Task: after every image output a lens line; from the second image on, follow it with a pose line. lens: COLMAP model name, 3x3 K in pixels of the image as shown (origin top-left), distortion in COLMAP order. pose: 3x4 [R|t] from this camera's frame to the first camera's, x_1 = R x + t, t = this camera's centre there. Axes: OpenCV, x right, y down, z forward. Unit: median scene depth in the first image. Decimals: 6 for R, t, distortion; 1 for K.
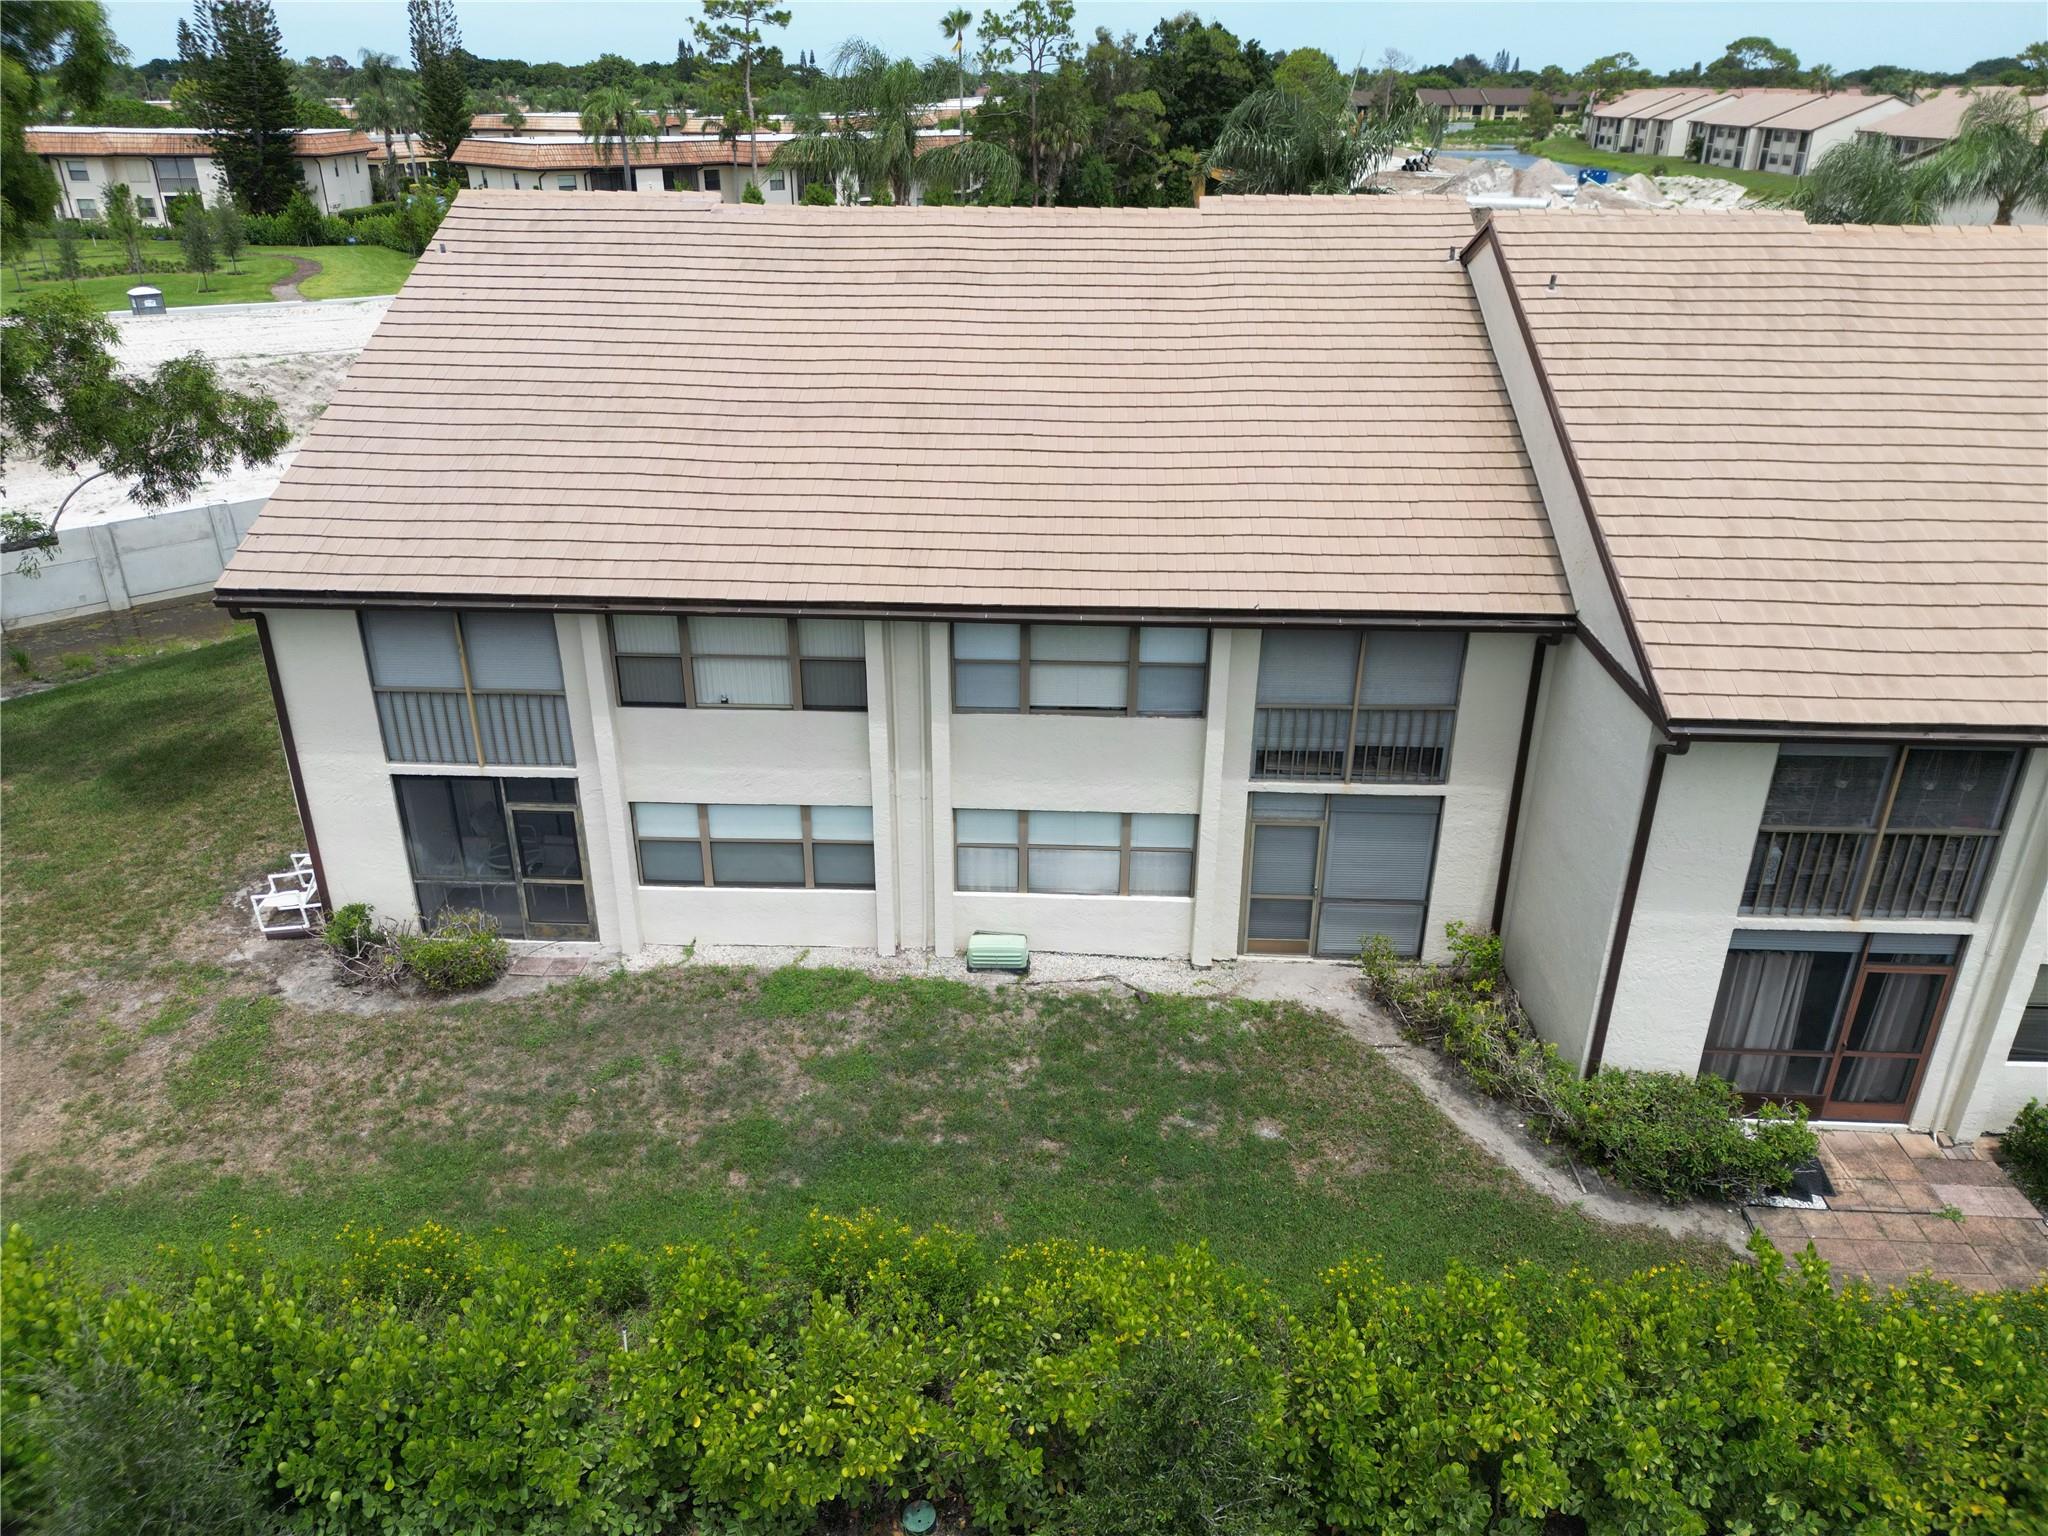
lens RADIAL K [[1453.2, 0, 1024.0], [0, 1453.2, 768.0], [0, 0, 1]] dist [0.080421, -0.092809]
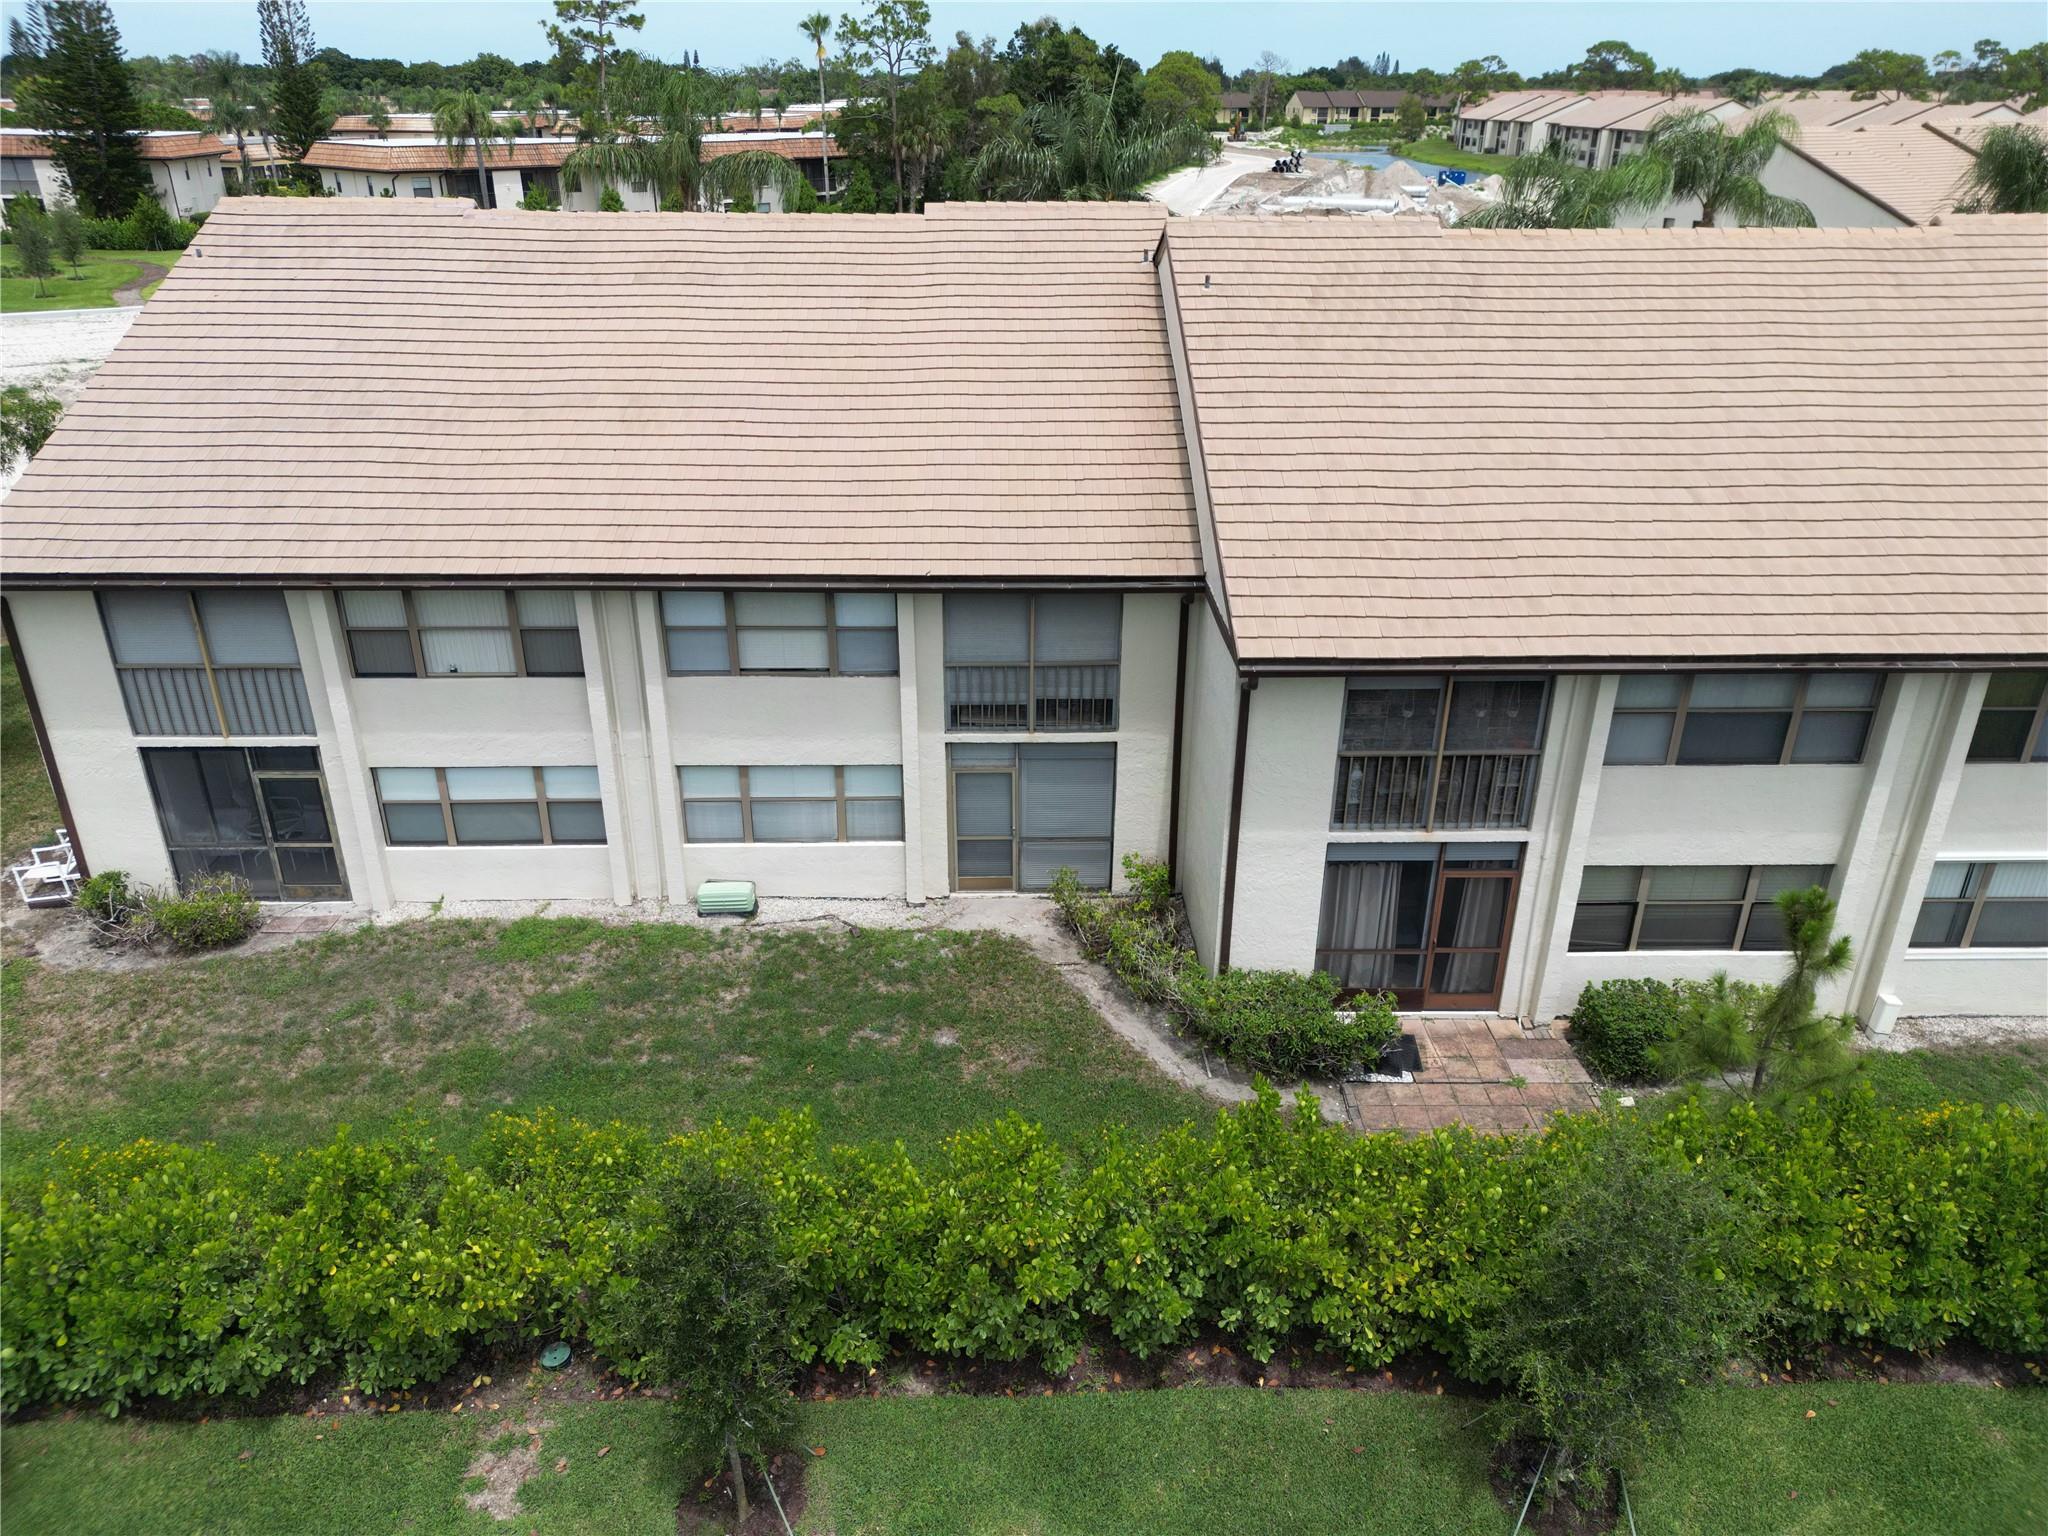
lens RADIAL K [[1456.9, 0, 1024.0], [0, 1456.9, 768.0], [0, 0, 1]] dist [0.058683, -0.044882]
pose [[0.997965, -0.026330, 0.058075, 0.148752], [0.026345, 0.999653, 0.000495, 0.036338], [-0.058067, 0.001036, 0.998312, -0.107545]]
